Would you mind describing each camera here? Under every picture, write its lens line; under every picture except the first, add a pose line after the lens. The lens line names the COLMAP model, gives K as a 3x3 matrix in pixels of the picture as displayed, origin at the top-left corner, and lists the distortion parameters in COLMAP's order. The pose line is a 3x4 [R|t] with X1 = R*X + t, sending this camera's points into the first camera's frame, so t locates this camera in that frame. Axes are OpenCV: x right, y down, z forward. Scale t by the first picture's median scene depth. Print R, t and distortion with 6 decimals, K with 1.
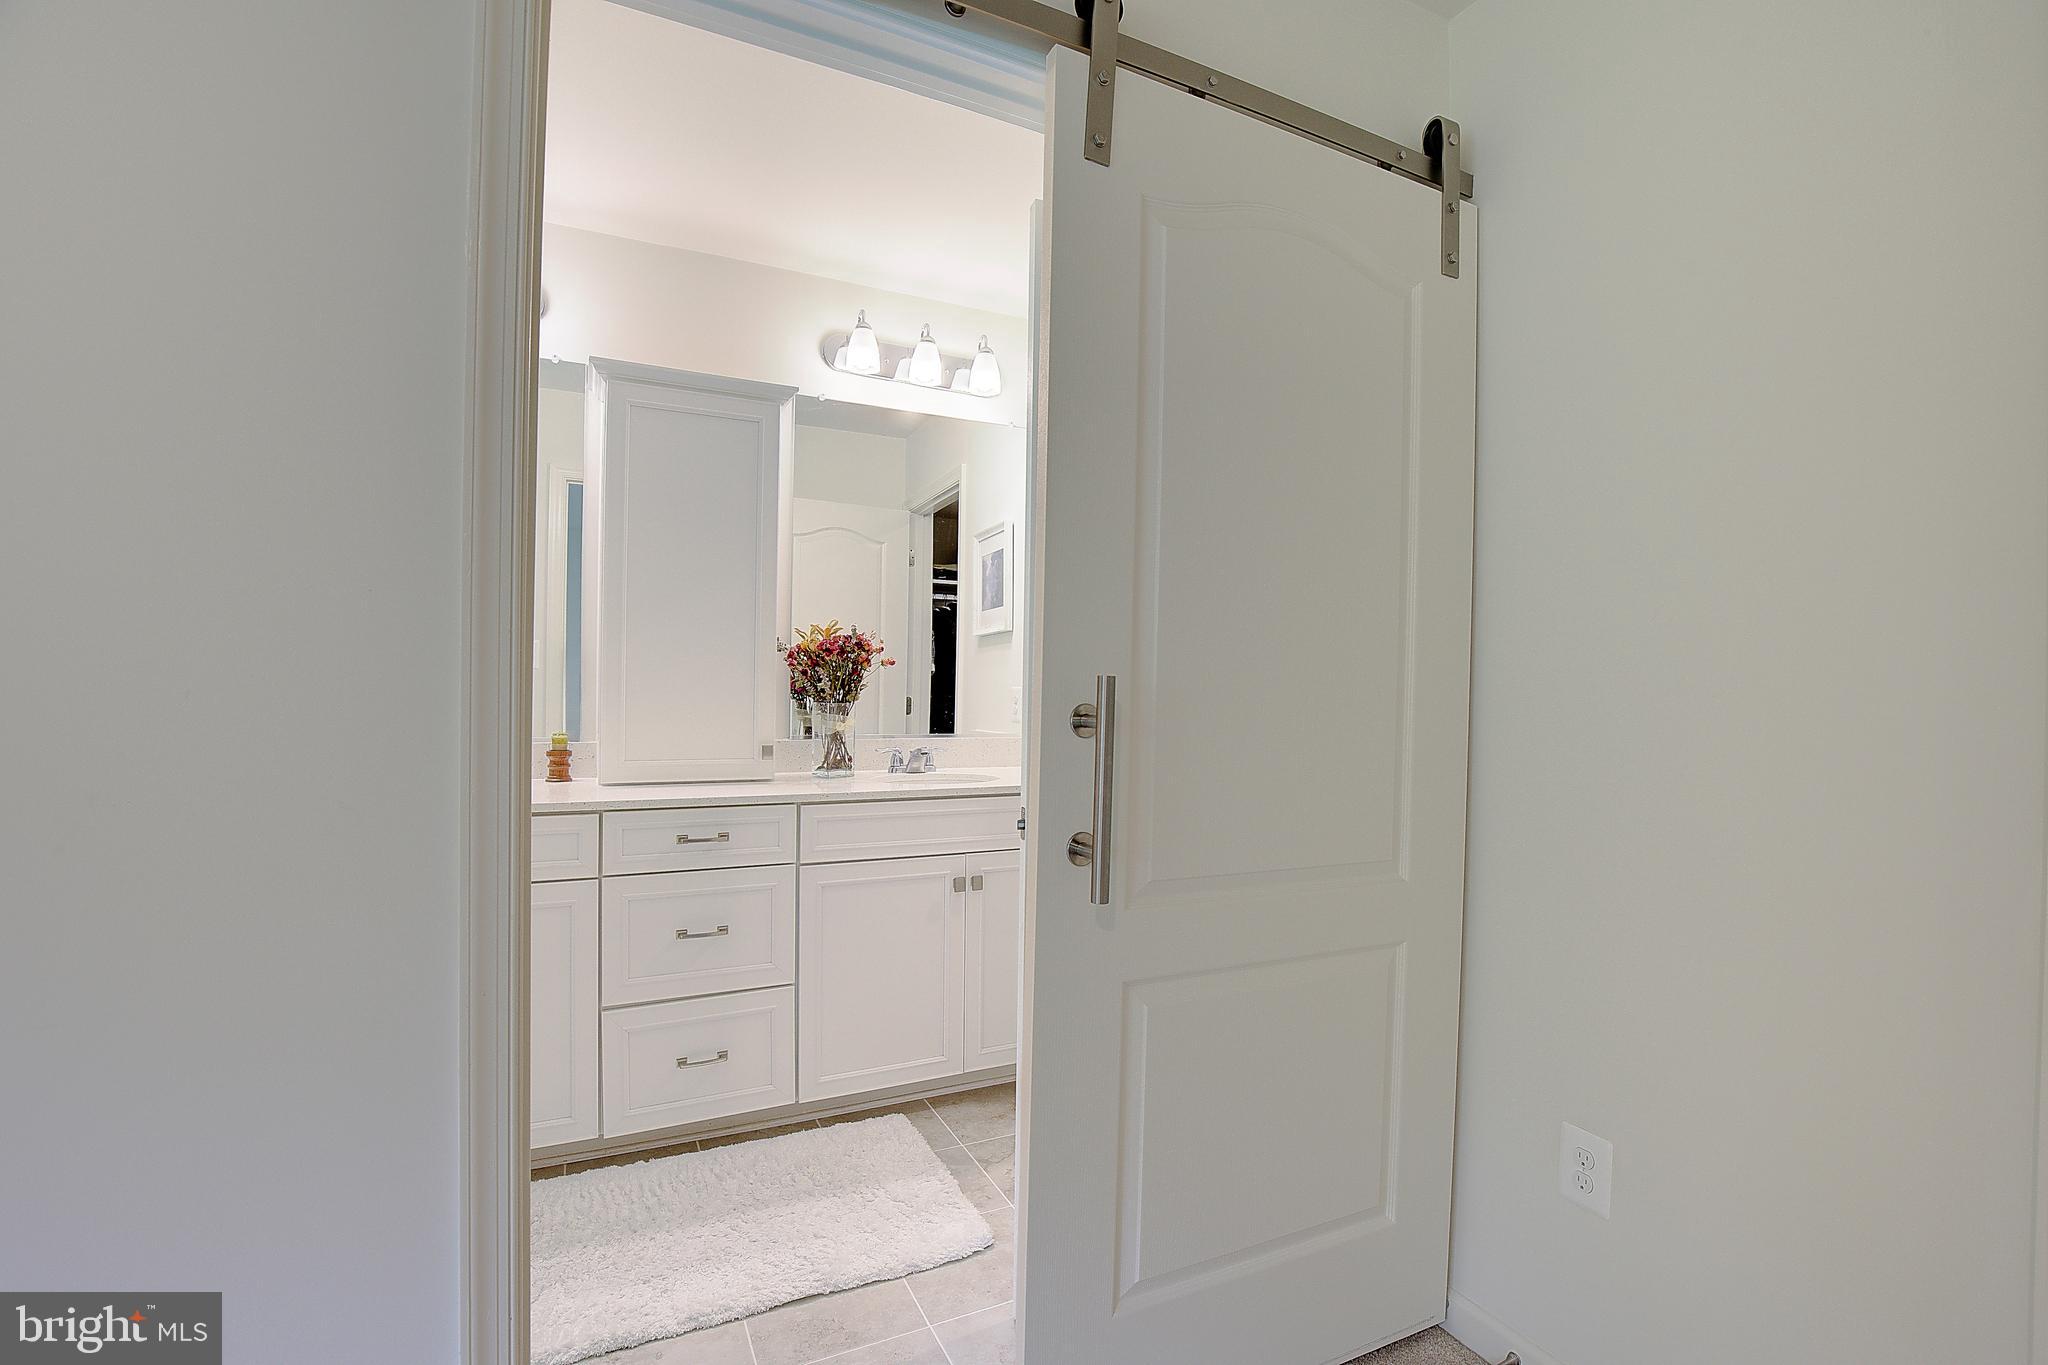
lens RADIAL K [[937.0, 0, 1024.0], [0, 937.0, 682.5], [0, 0, 1]] dist [0.000266, -0.000011]
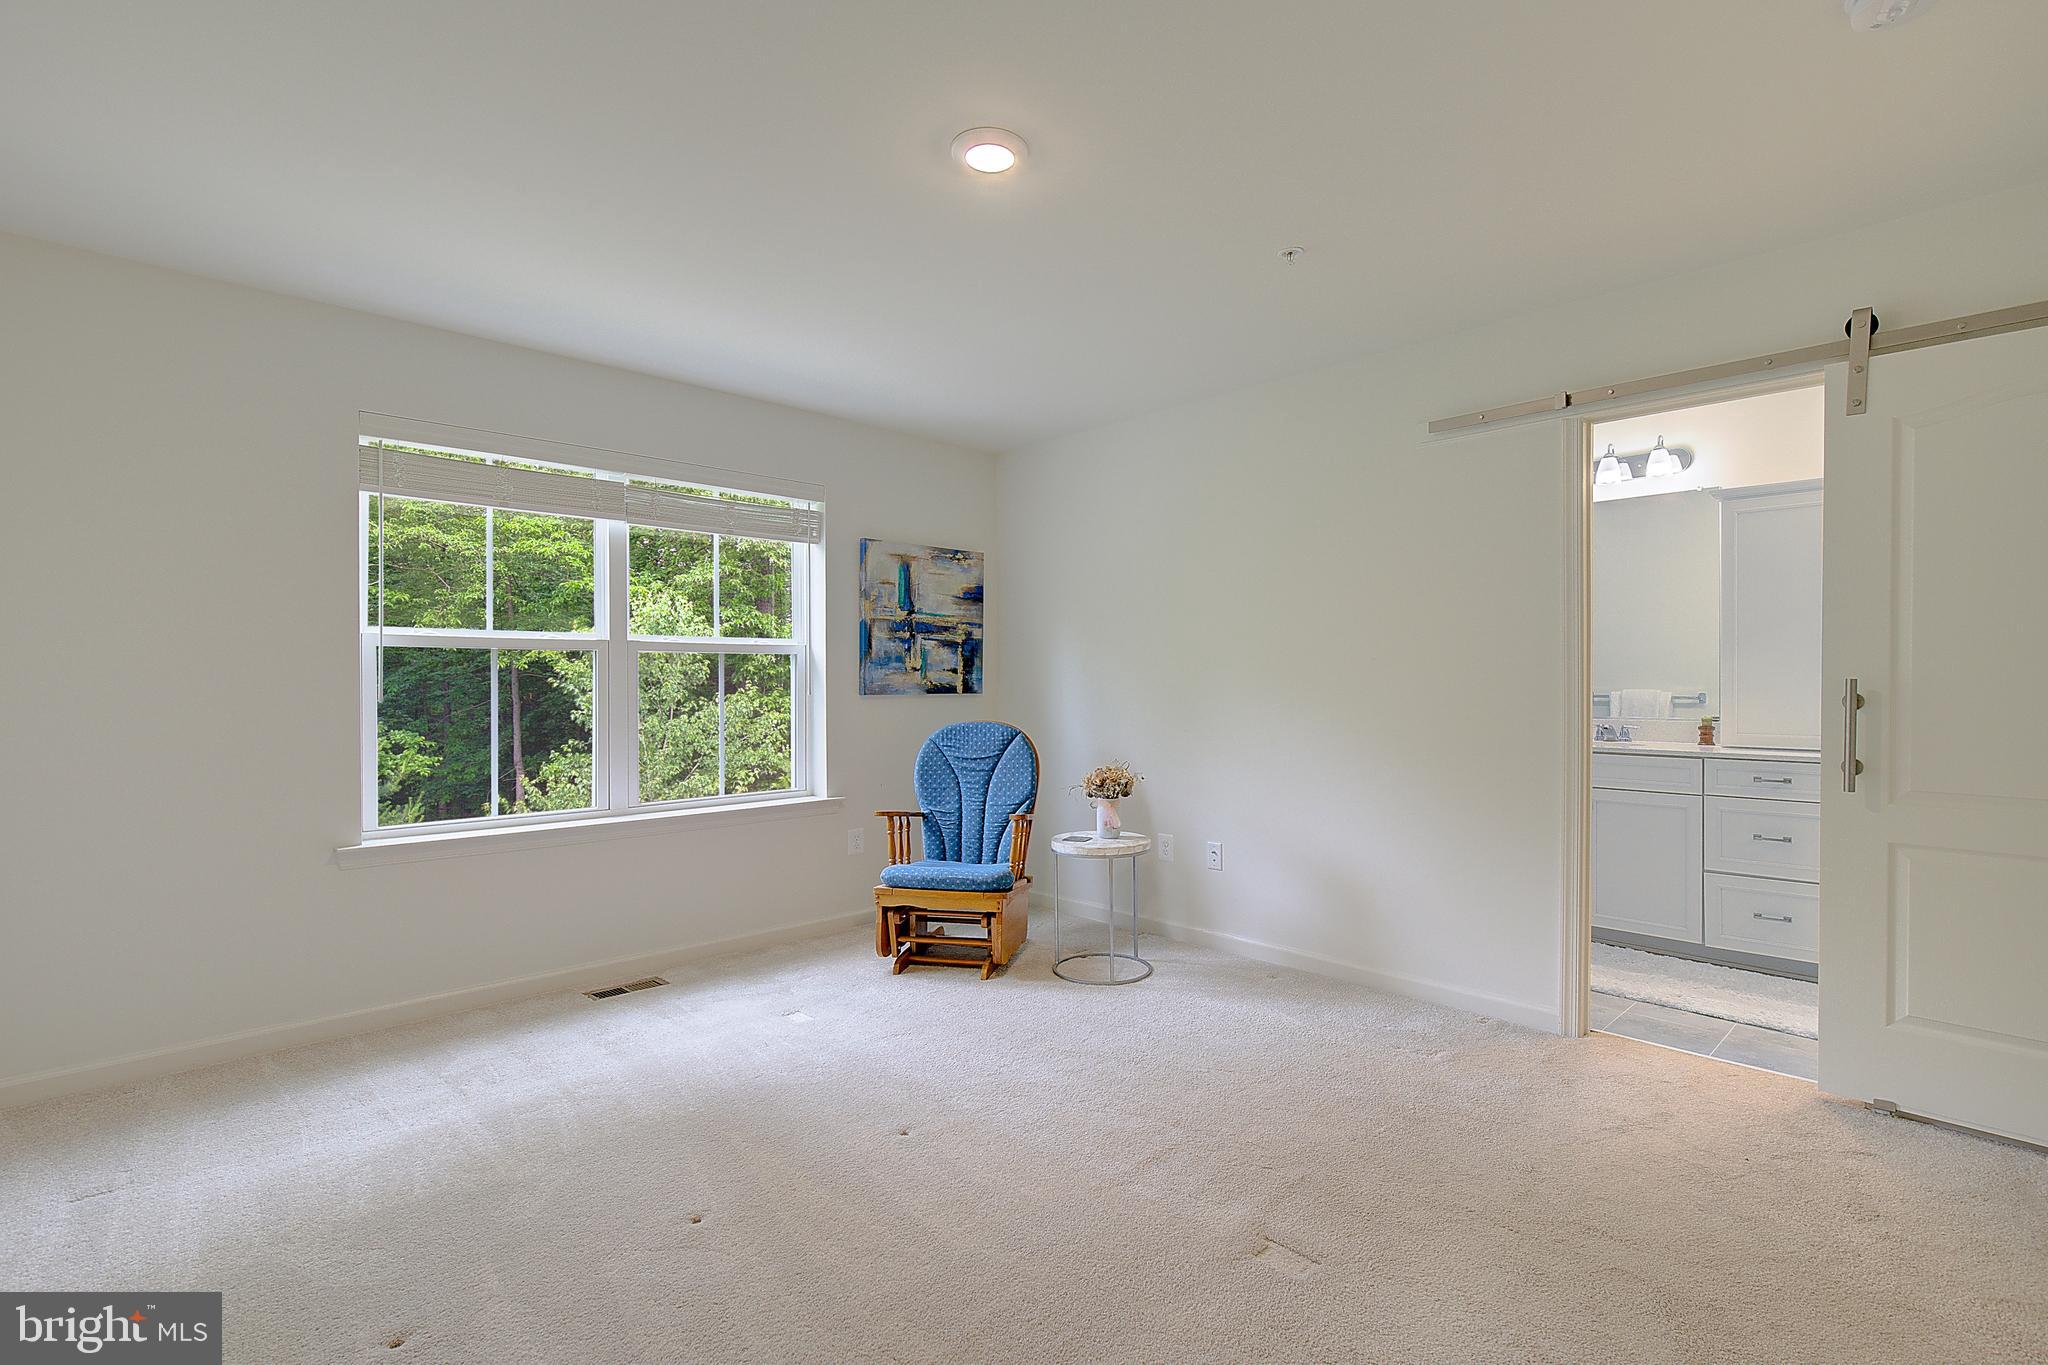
lens RADIAL K [[941.9, 0, 1042.8], [0, 941.9, 682.7], [0, 0, 1]] dist [-0.001043, -0.000258]
pose [[0.311557, -0.004896, -0.950215, 1.319233], [-0.002182, 0.999980, -0.005867, 0.018414], [0.950225, 0.003901, 0.311540, -1.133594]]
